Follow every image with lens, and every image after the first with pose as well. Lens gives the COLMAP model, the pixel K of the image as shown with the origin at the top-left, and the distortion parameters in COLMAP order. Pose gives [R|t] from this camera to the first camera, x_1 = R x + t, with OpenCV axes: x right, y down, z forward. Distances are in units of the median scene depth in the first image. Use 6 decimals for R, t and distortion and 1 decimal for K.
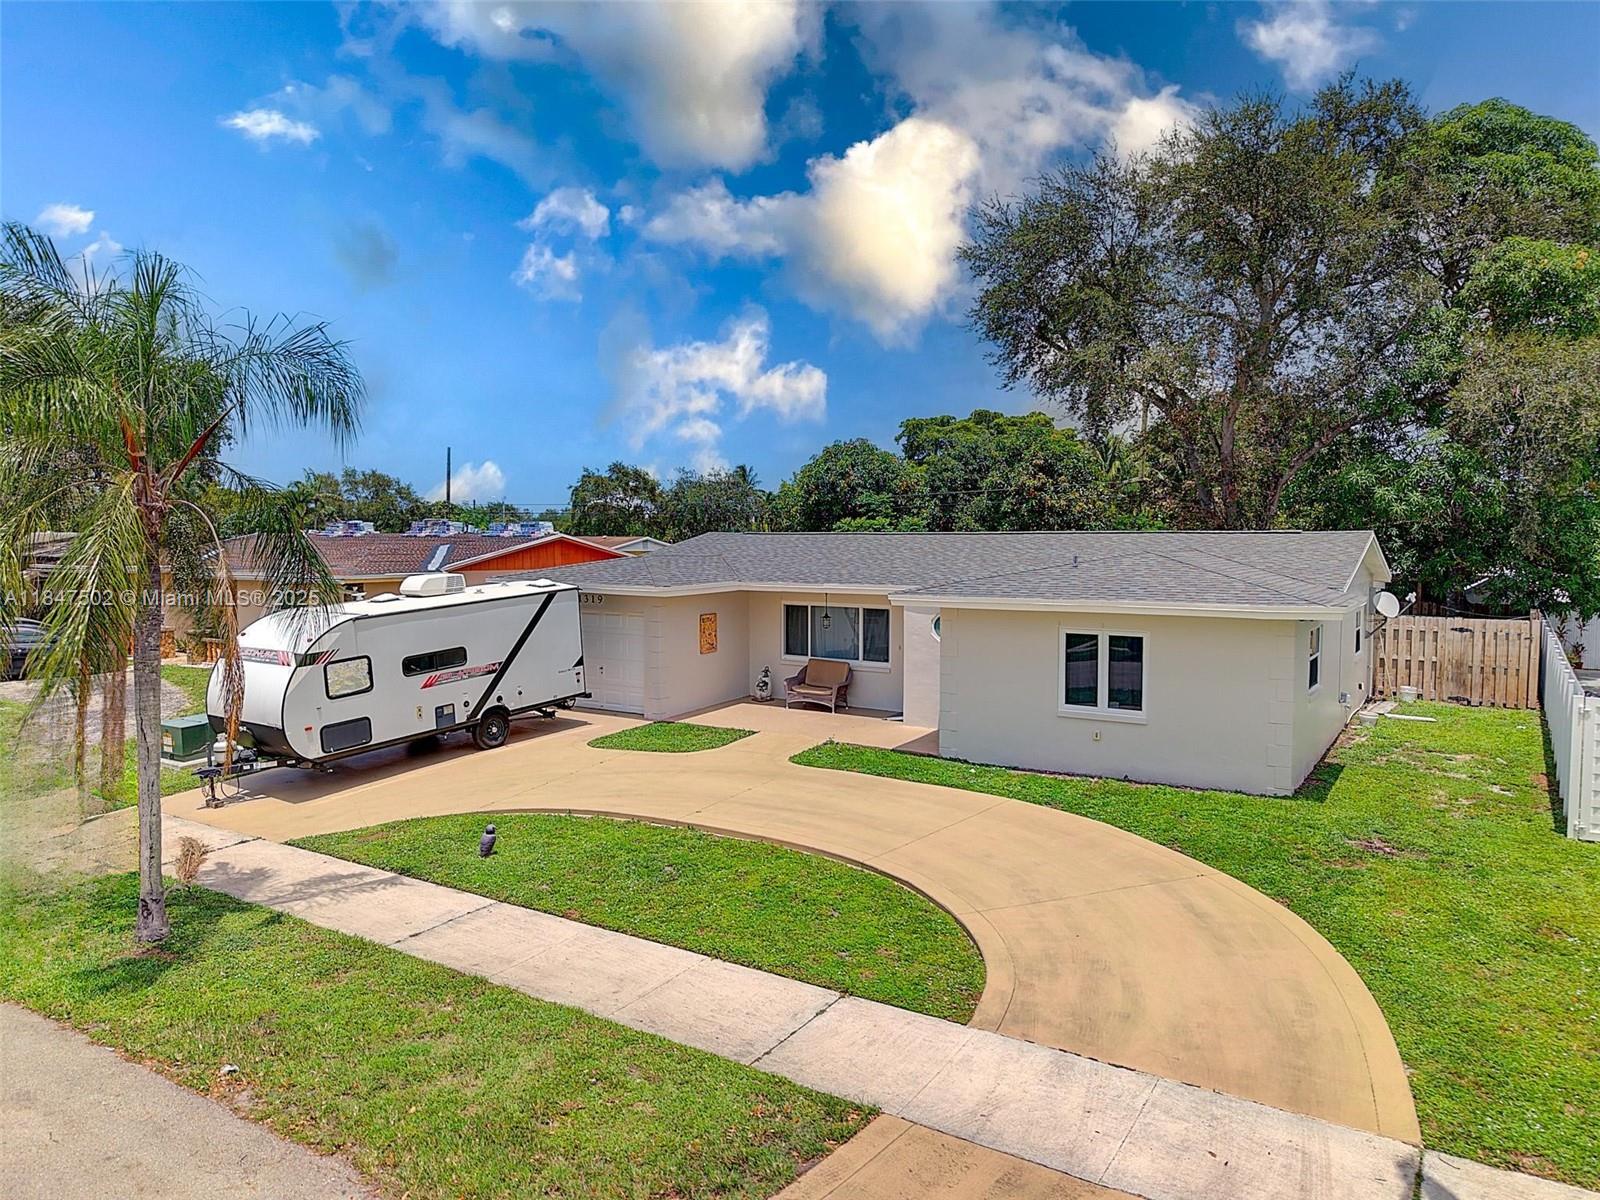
lens RADIAL K [[1081.8, 0, 805.0], [0, 1081.8, 594.3], [0, 0, 1]] dist [-0.000977, 0.005886]
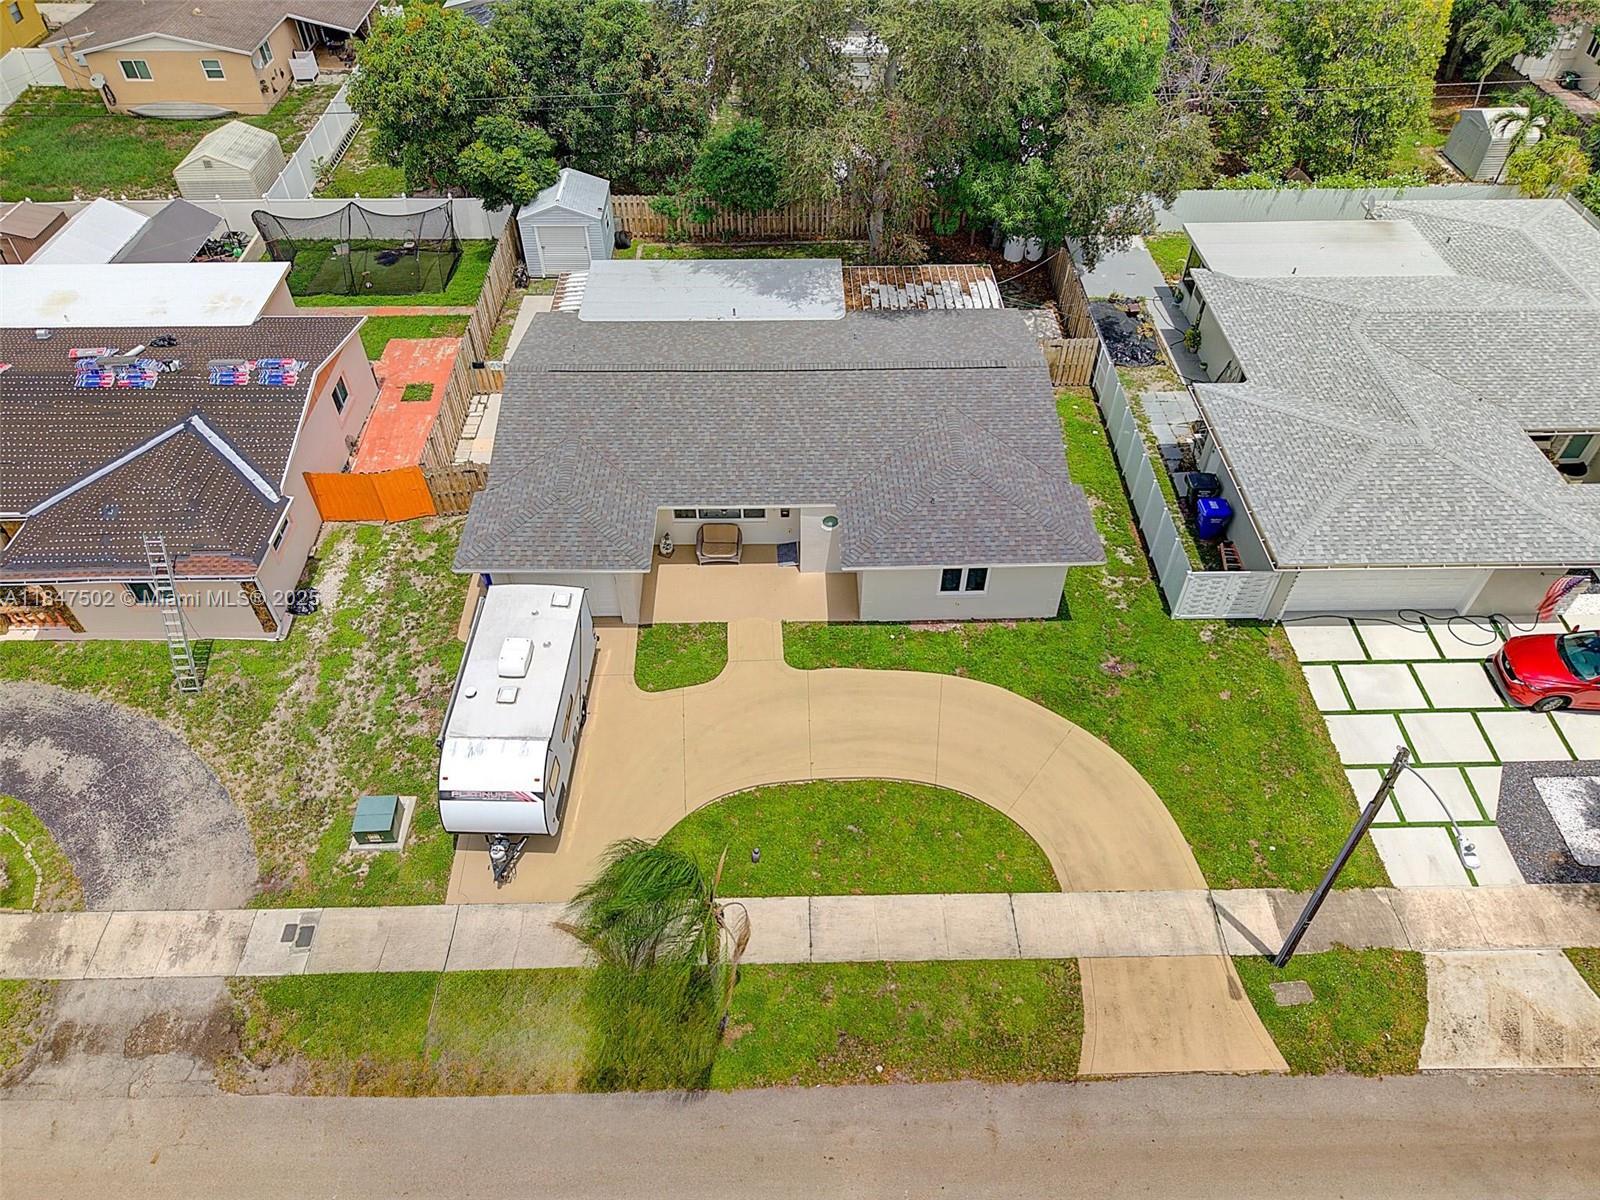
lens RADIAL K [[1081.8, 0, 805.0], [0, 1081.8, 594.3], [0, 0, 1]] dist [-0.000977, 0.005886]
pose [[0.828322, -0.399665, 0.392619, -0.905761], [0.028650, 0.730091, 0.682750, -1.585123], [-0.559519, -0.554288, 0.616201, 0.092200]]
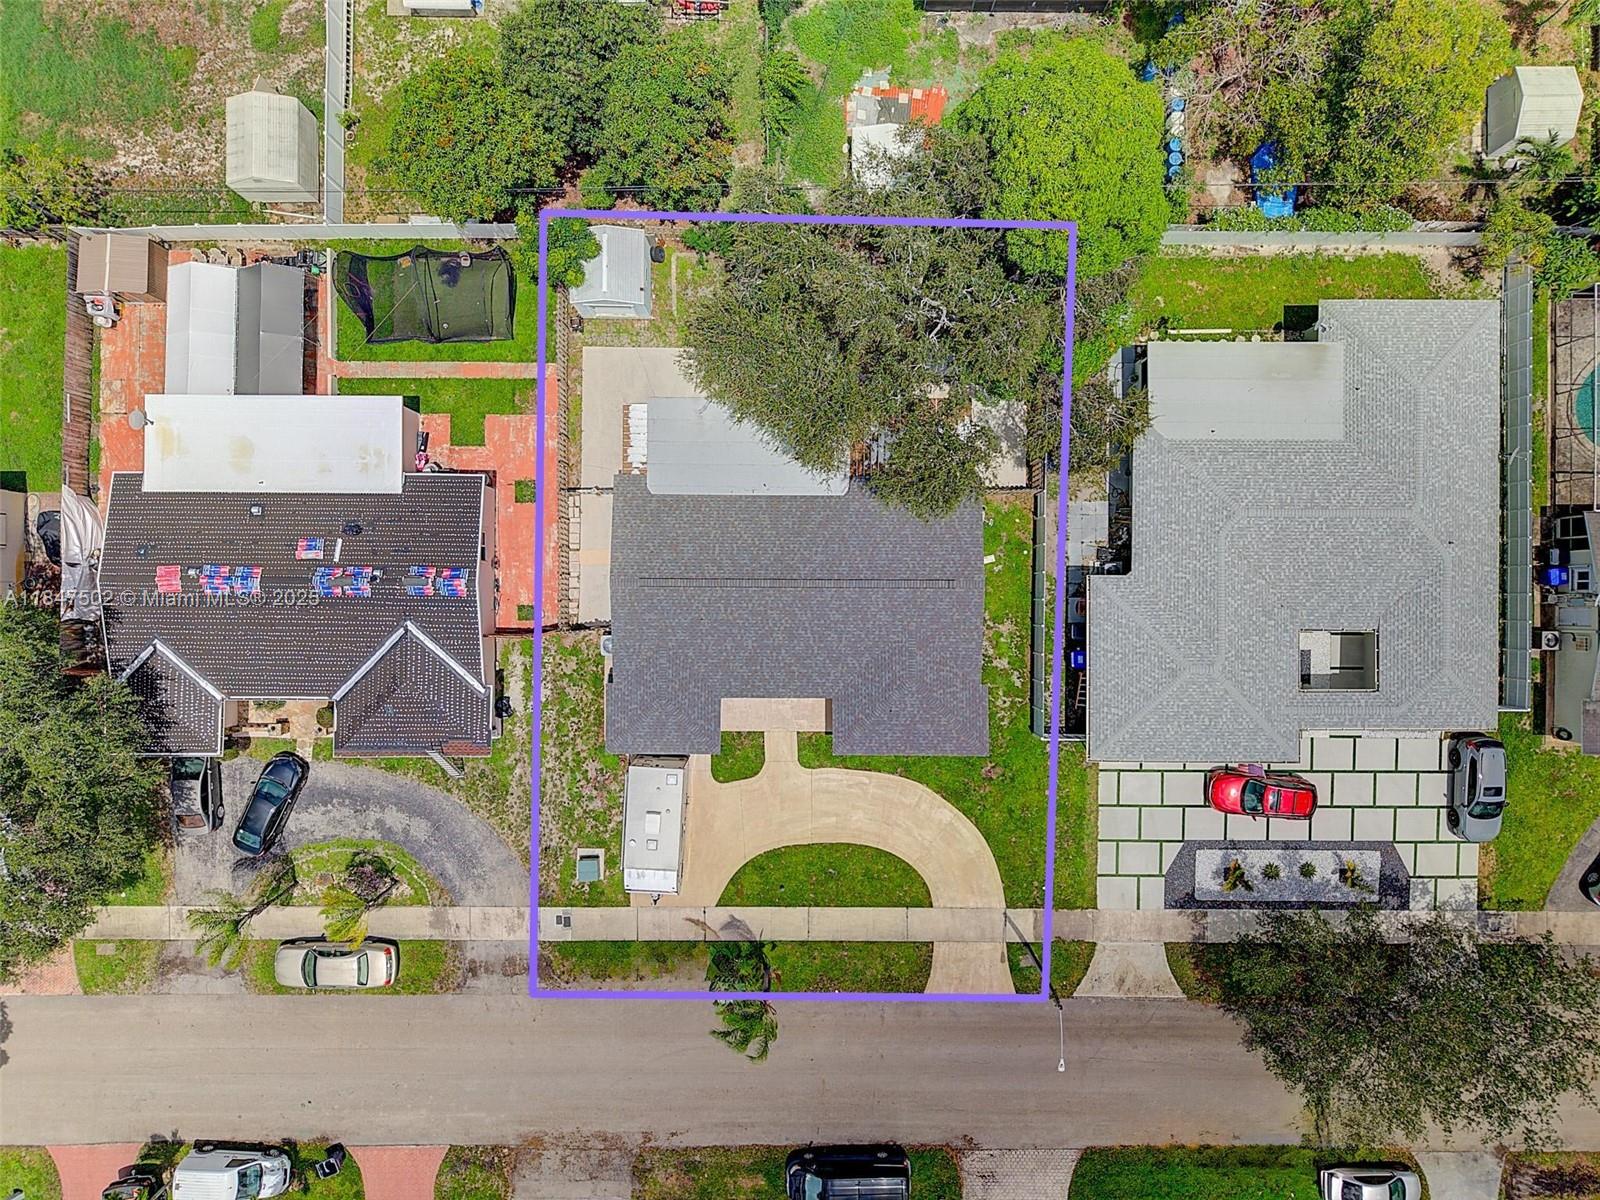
lens RADIAL K [[1069.0, 0, 806.0], [0, 1069.0, 596.0], [0, 0, 1]] dist [0.030017, -0.041966]
pose [[0.842919, -0.538026, 0.003925, 0.345850], [0.024363, 0.045454, 0.998669, -4.050606], [-0.537488, -0.841702, 0.051422, 1.905361]]
